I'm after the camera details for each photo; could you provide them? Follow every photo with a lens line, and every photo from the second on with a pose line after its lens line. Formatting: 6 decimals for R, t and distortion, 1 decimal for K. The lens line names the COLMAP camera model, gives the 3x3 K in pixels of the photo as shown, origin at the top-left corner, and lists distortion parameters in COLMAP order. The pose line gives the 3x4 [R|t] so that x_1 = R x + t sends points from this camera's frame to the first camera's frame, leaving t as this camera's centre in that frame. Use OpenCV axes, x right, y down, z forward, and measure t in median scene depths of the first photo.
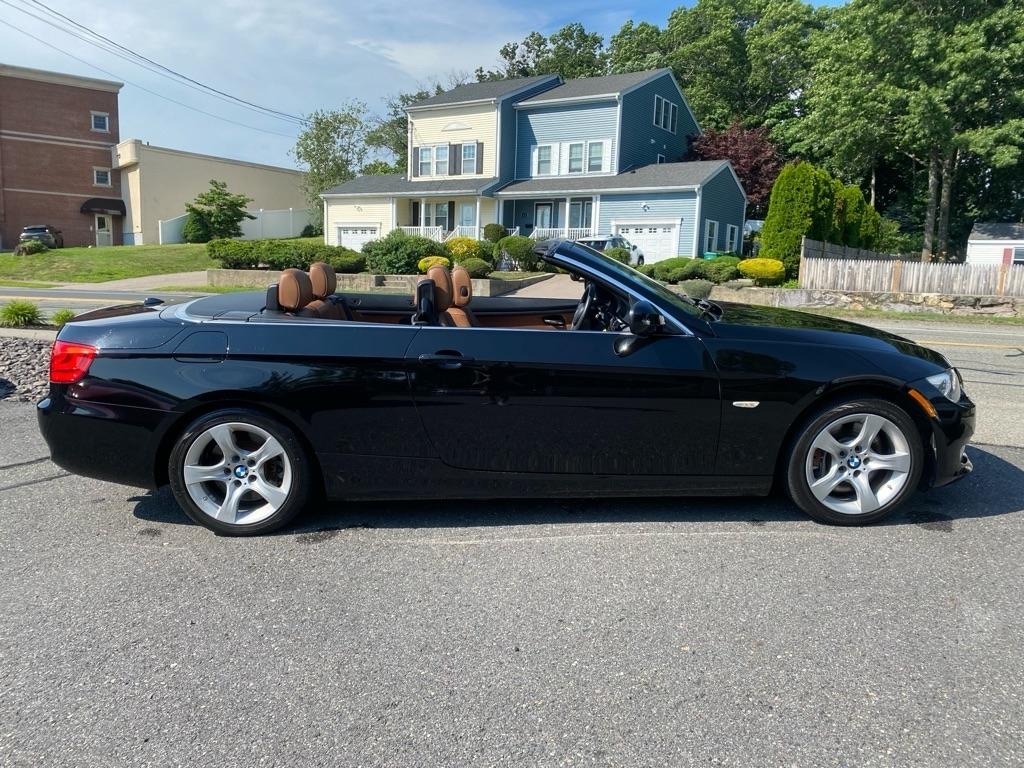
lens RADIAL K [[781.3, 0, 510.9], [0, 781.3, 402.0], [0, 0, 1]] dist [0.018432, -0.019961]
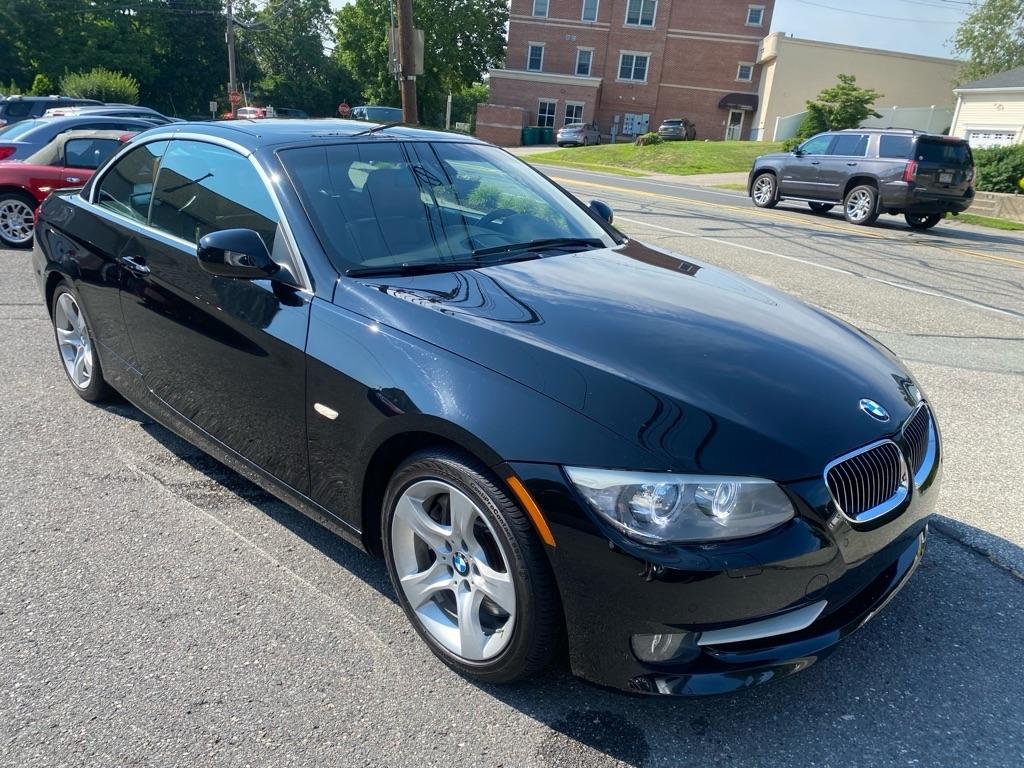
lens RADIAL K [[781.3, 0, 510.5], [0, 781.3, 388.9], [0, 0, 1]] dist [0.018432, -0.019961]
pose [[0.687459, 0.260523, -0.677885, 0.093008], [-0.188949, 0.965456, 0.179424, -0.016928], [0.701212, 0.004739, 0.712937, 0.073974]]
